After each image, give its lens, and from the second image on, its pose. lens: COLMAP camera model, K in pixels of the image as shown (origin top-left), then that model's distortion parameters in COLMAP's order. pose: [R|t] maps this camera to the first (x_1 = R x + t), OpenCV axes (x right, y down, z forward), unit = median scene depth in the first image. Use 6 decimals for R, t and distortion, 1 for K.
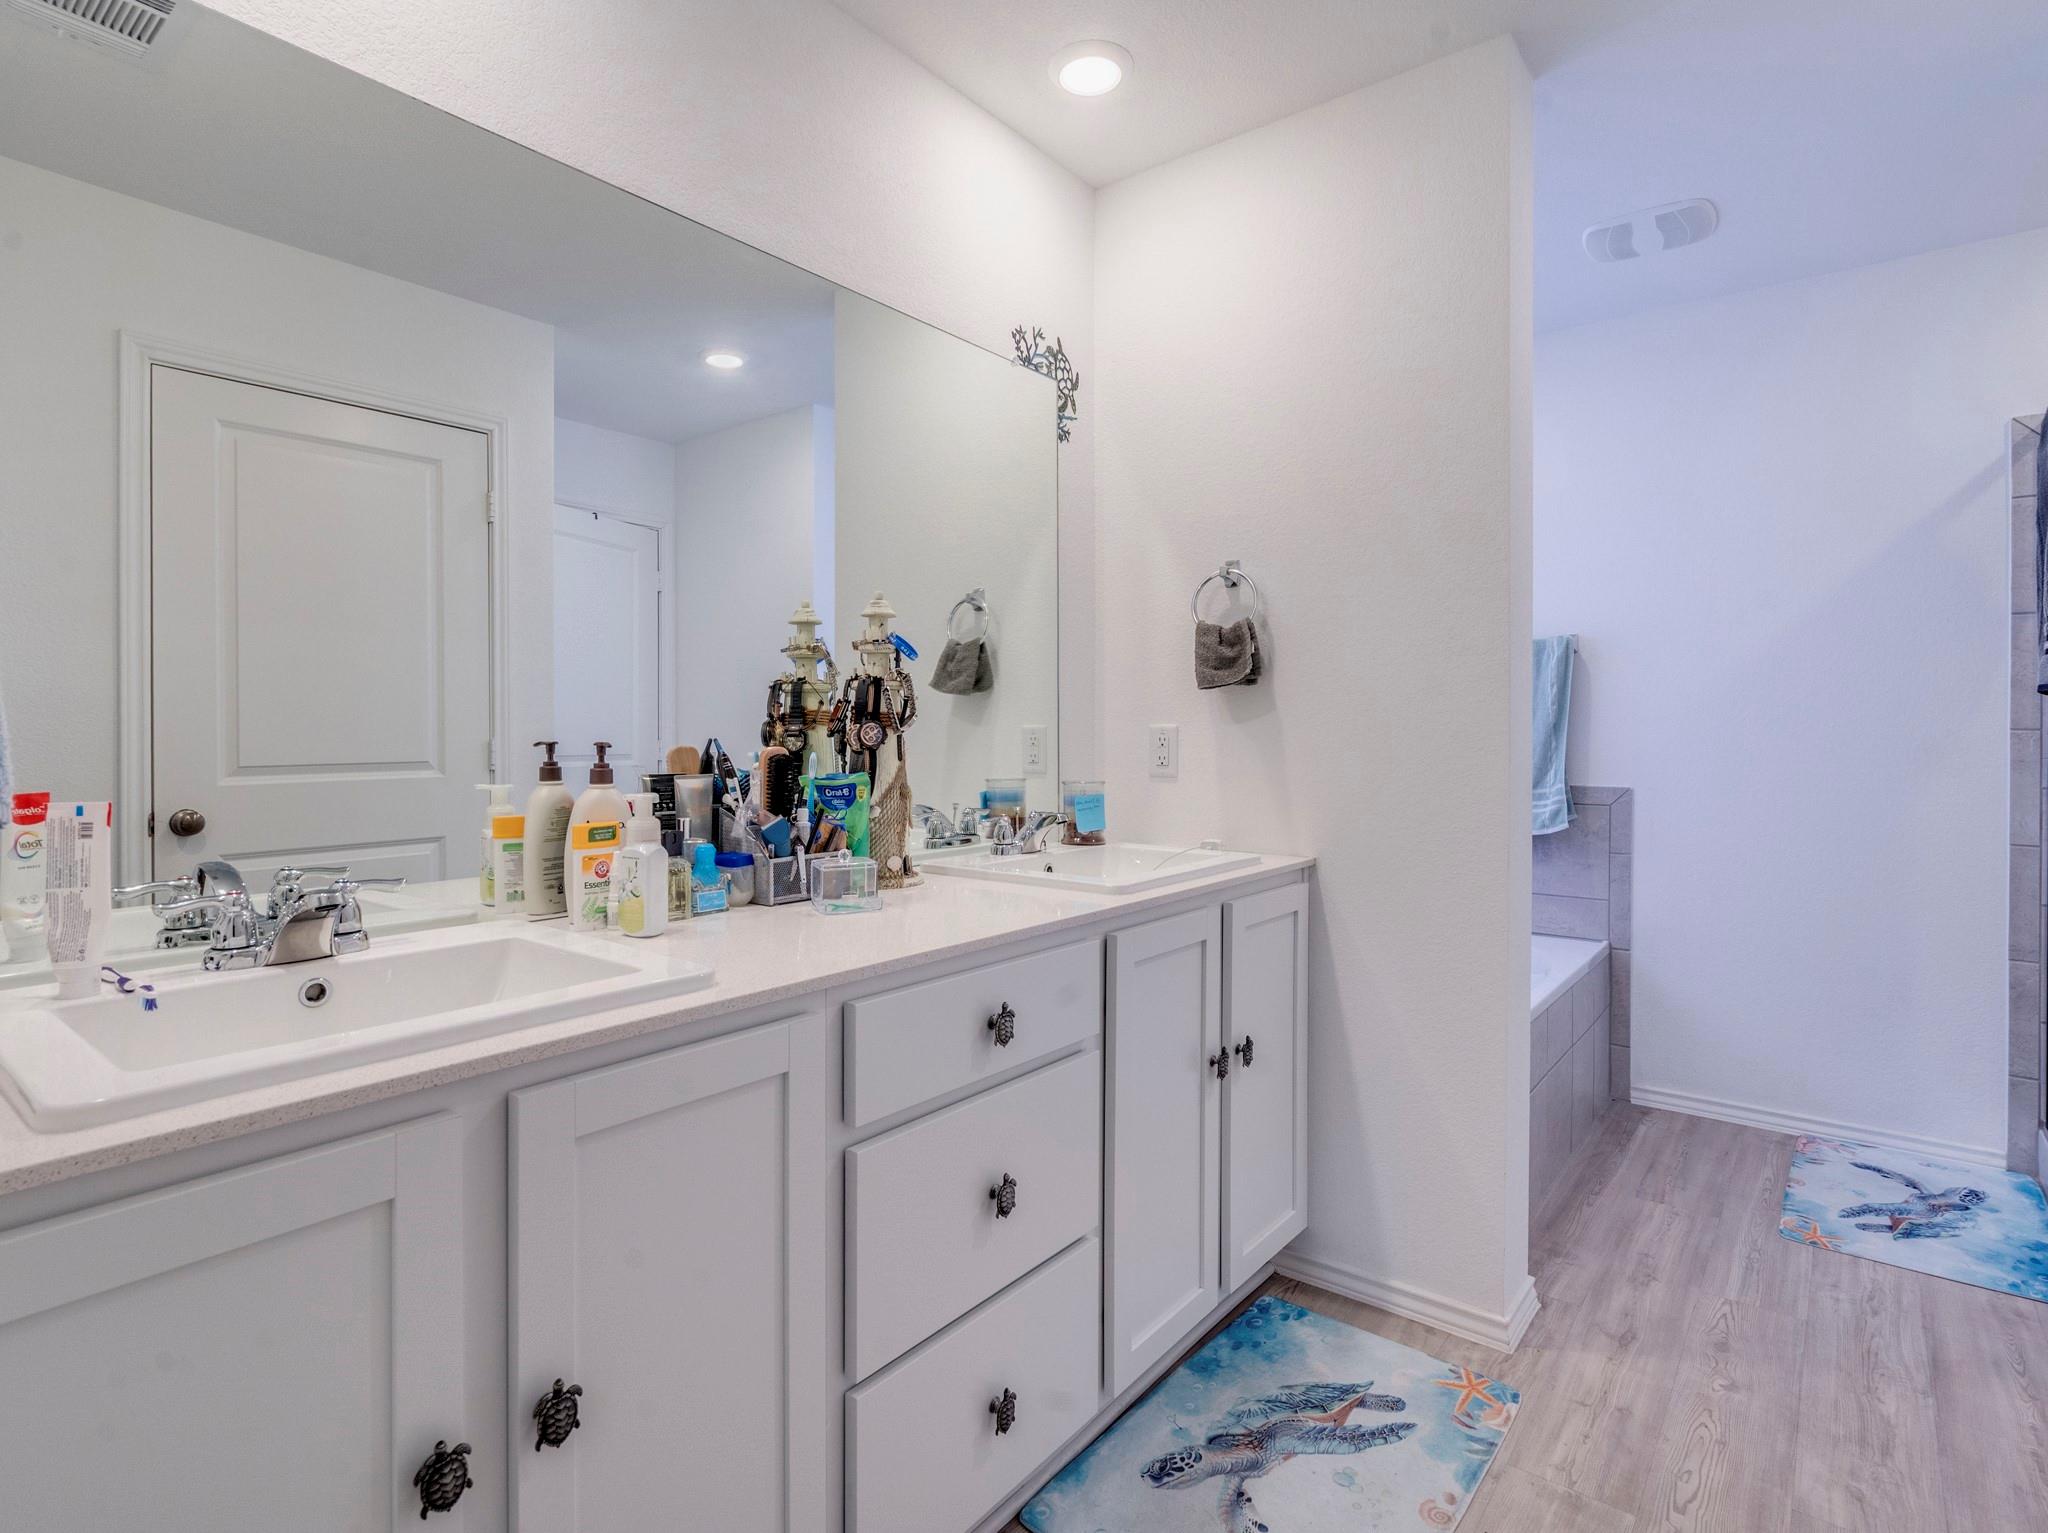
lens RADIAL K [[1055.5, 0, 991.8], [0, 1055.5, 739.9], [0, 0, 1]] dist [-0.007850, 0.000396]
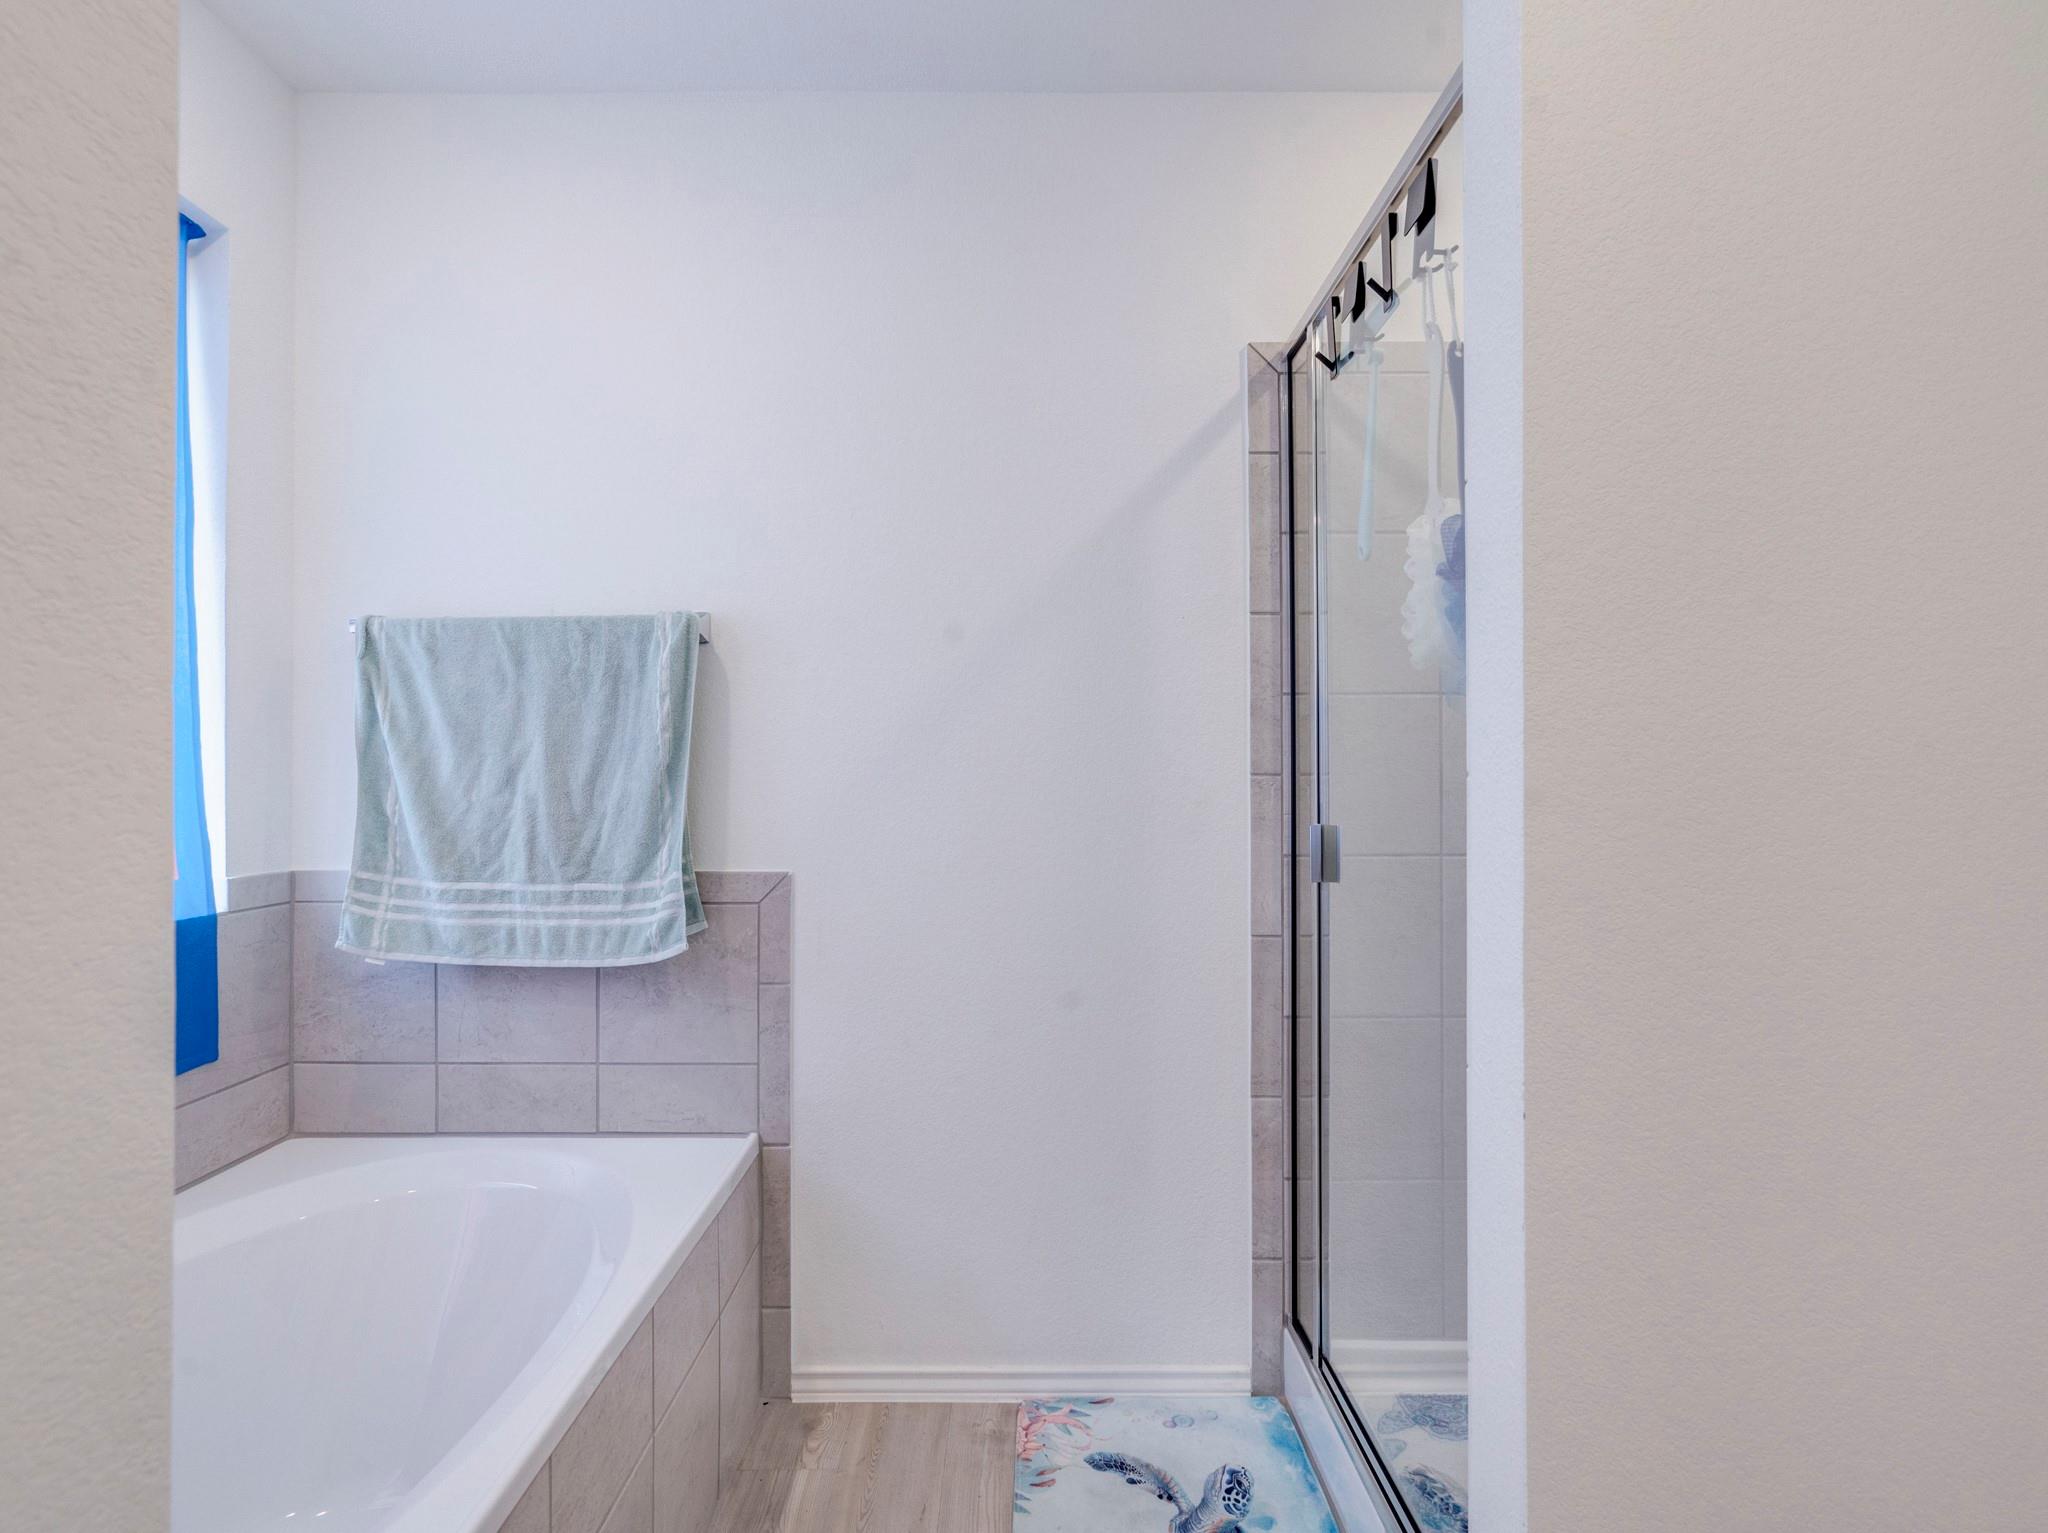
lens RADIAL K [[1055.5, 0, 1022.1], [0, 1055.5, 772.6], [0, 0, 1]] dist [-0.007850, 0.000396]
pose [[0.771047, 0.000819, 0.636778, 0.327606], [0.006181, 0.999942, -0.008771, -0.005090], [-0.636748, 0.010699, 0.770997, 0.452889]]
